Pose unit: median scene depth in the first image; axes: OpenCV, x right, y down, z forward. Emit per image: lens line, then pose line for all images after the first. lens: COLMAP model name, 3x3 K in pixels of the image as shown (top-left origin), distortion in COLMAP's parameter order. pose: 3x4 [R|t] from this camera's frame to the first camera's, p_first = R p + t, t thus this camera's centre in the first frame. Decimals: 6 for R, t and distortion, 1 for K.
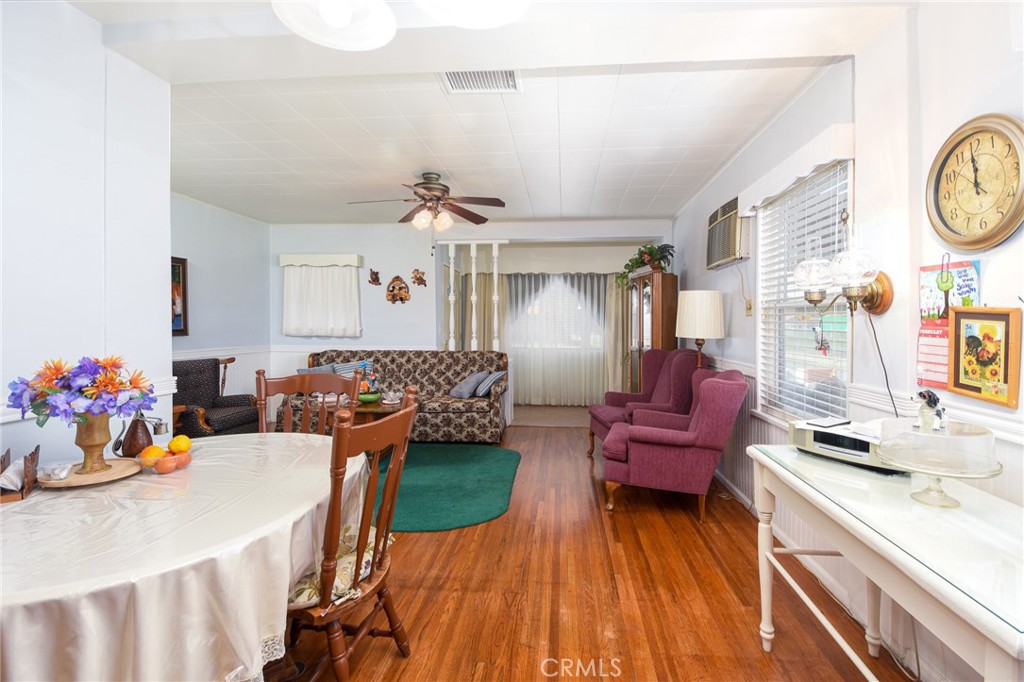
lens RADIAL K [[464.6, 0, 517.1], [0, 464.6, 330.7], [0, 0, 1]] dist [-0.019225, -0.000730]
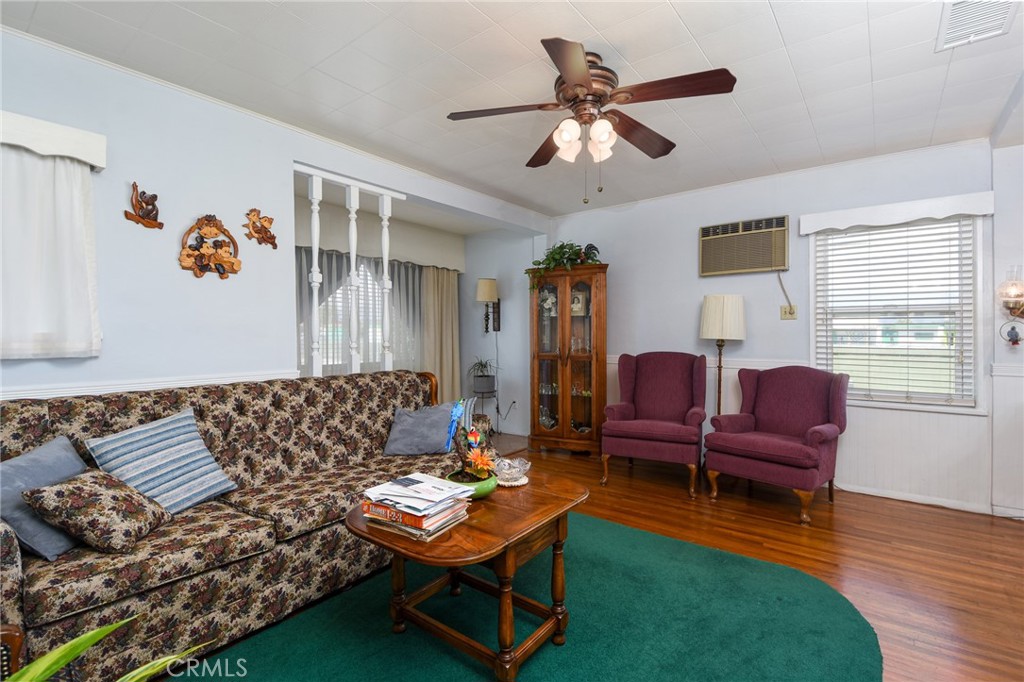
lens RADIAL K [[464.6, 0, 515.2], [0, 464.6, 341.0], [0, 0, 1]] dist [-0.019225, -0.000730]
pose [[0.534878, -0.016539, 0.844768, -0.474140], [0.017653, 0.999809, 0.008397, 0.002750], [-0.844745, 0.010422, 0.535068, 0.525805]]
